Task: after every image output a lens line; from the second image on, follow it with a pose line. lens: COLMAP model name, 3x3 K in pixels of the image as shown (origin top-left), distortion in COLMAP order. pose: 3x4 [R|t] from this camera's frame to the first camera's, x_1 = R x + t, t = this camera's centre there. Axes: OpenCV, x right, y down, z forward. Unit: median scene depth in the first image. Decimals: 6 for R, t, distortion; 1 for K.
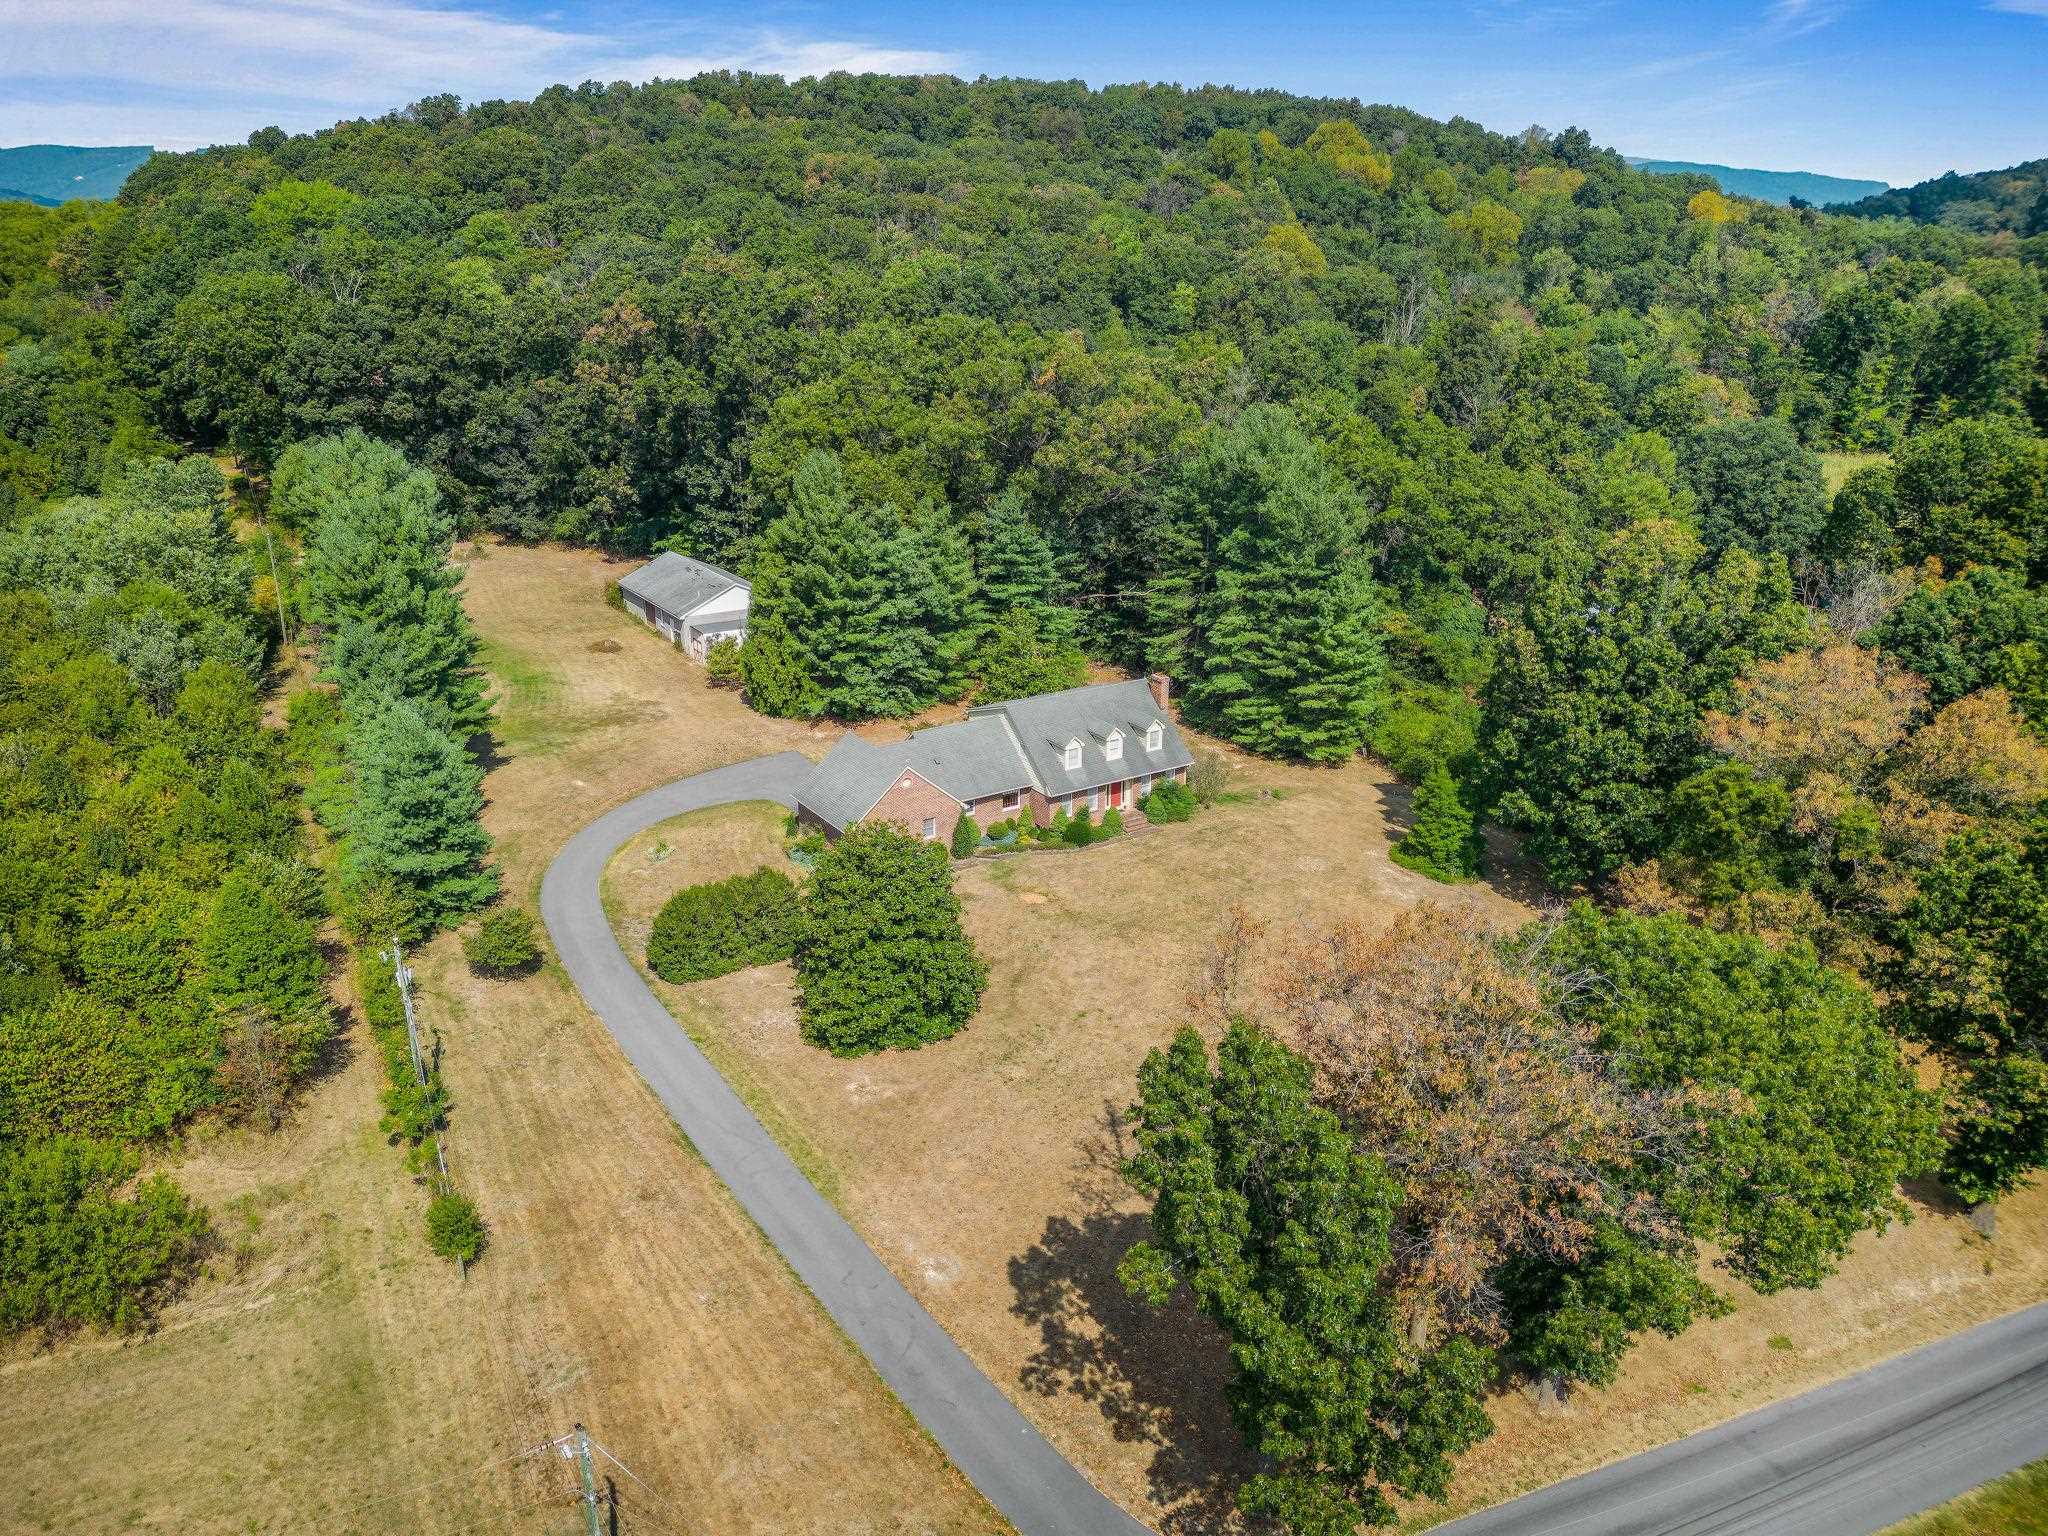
lens RADIAL K [[1490.7, 0, 1041.3], [0, 1490.7, 771.7], [0, 0, 1]] dist [0.000421, -0.010859]
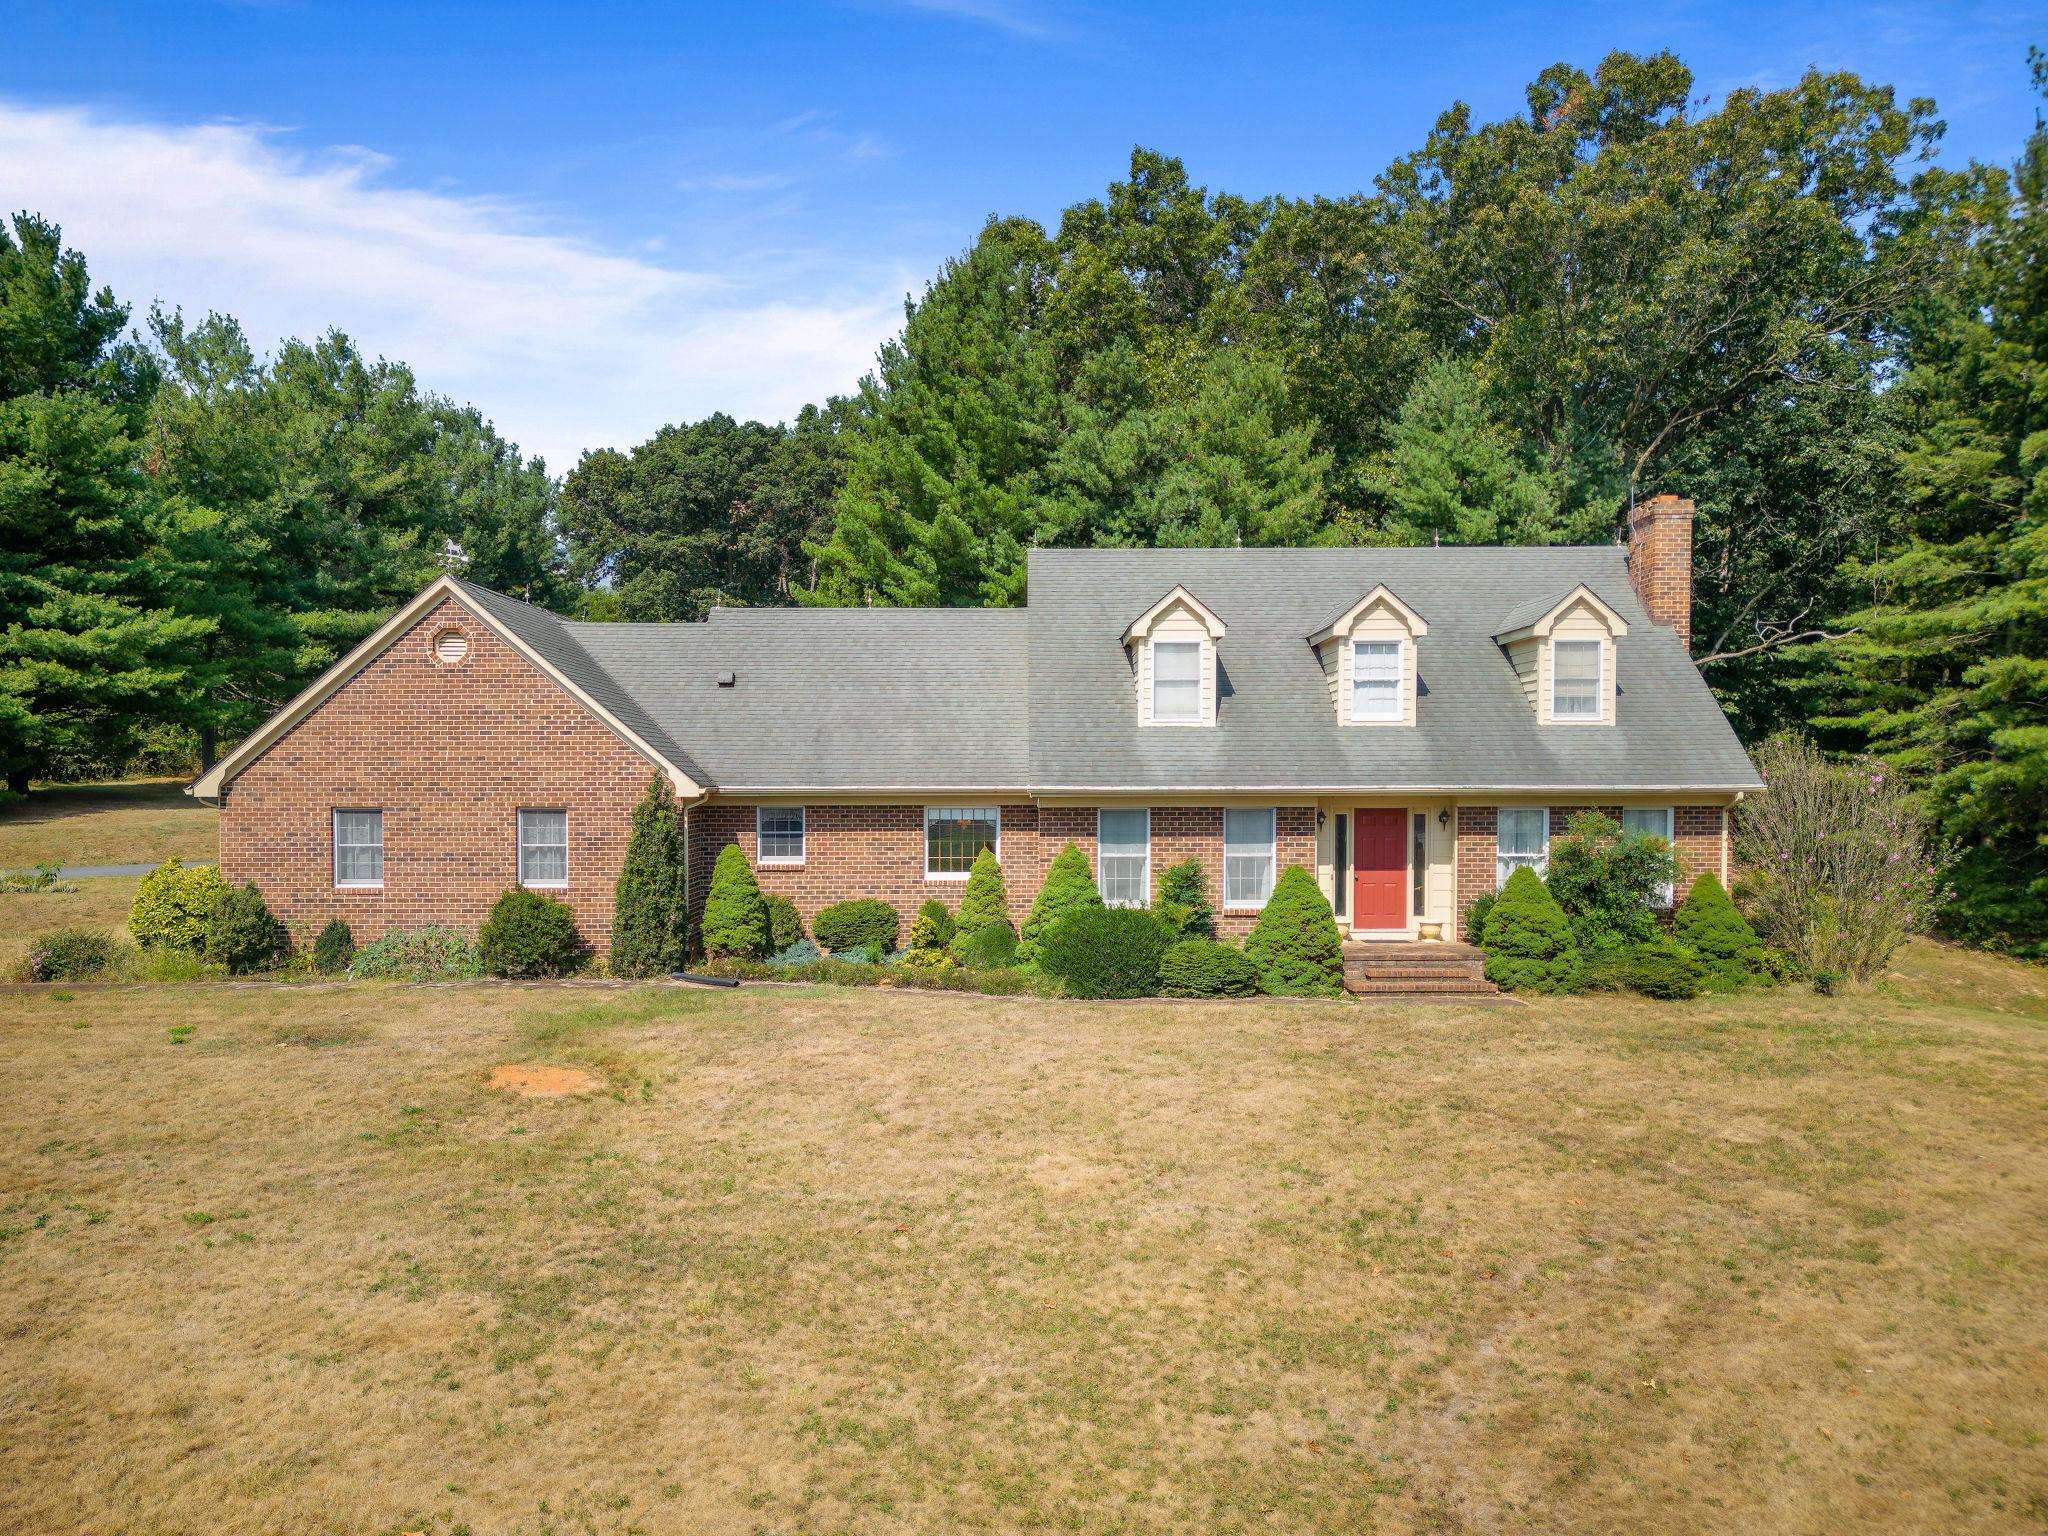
lens RADIAL K [[1490.7, 0, 1037.8], [0, 1490.7, 861.2], [0, 0, 1]] dist [0.000421, -0.010859]
pose [[0.838283, 0.023970, -0.544708, 0.118659], [-0.179487, 0.955482, -0.234178, 0.070647], [0.514846, 0.294076, 0.805266, 0.667102]]
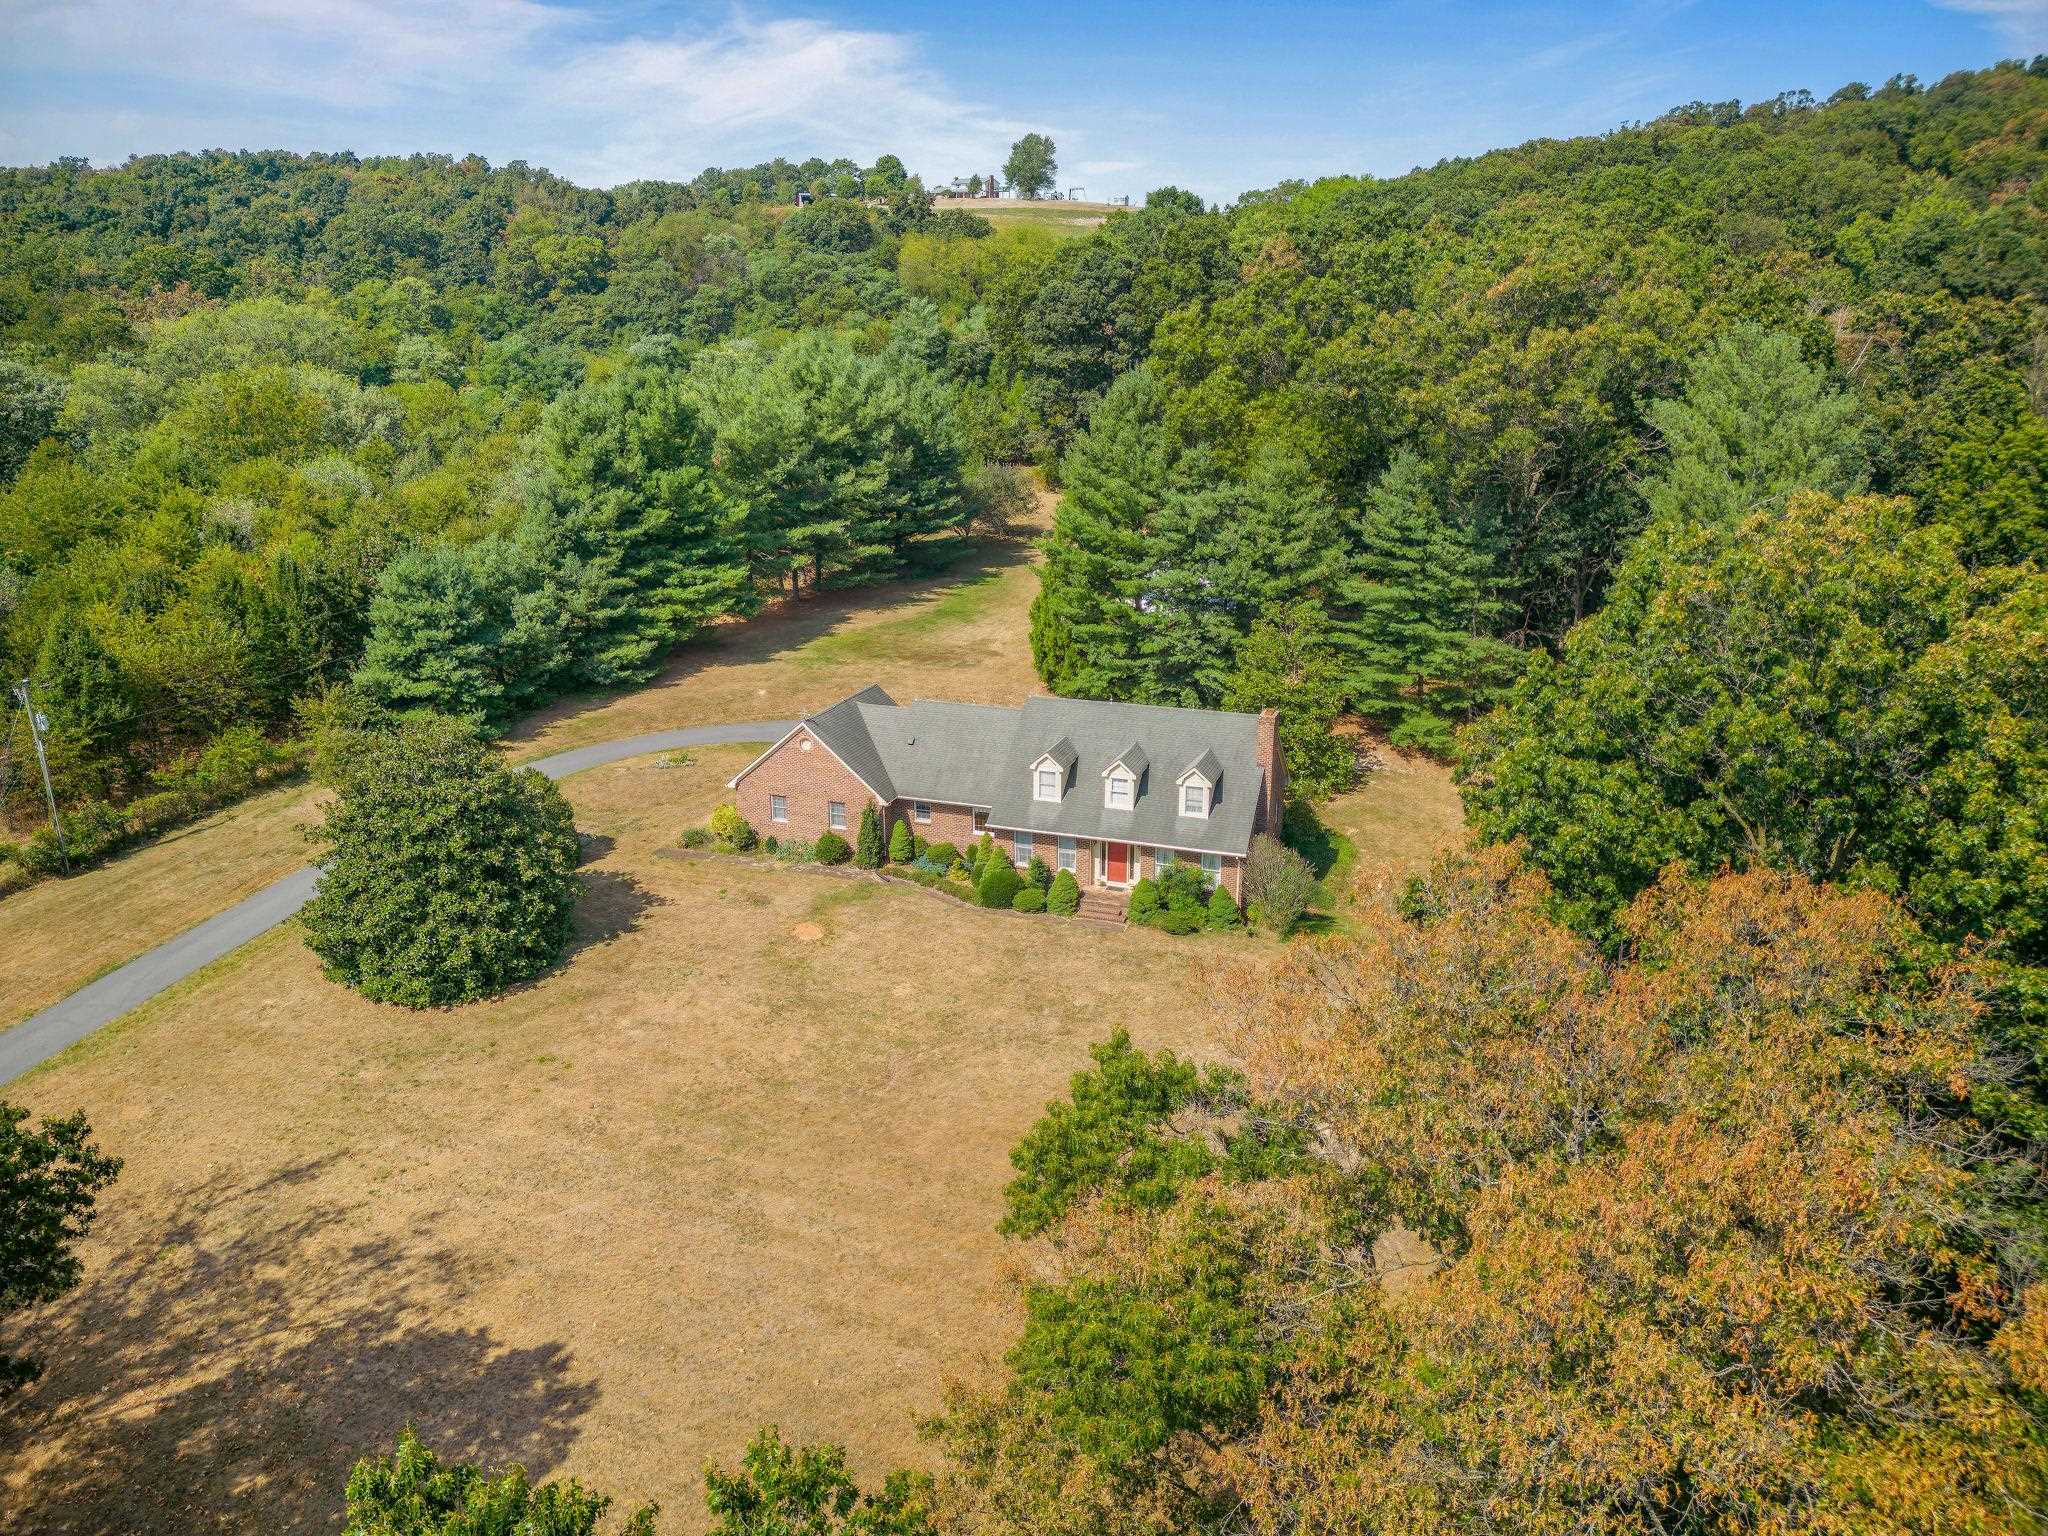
lens RADIAL K [[1490.7, 0, 1023.2], [0, 1490.7, 740.6], [0, 0, 1]] dist [0.000421, -0.010859]
pose [[0.597279, 0.218305, -0.771752, 0.450887], [-0.267962, 0.961266, 0.064530, -0.058791], [0.755946, 0.168257, 0.632641, 0.469871]]
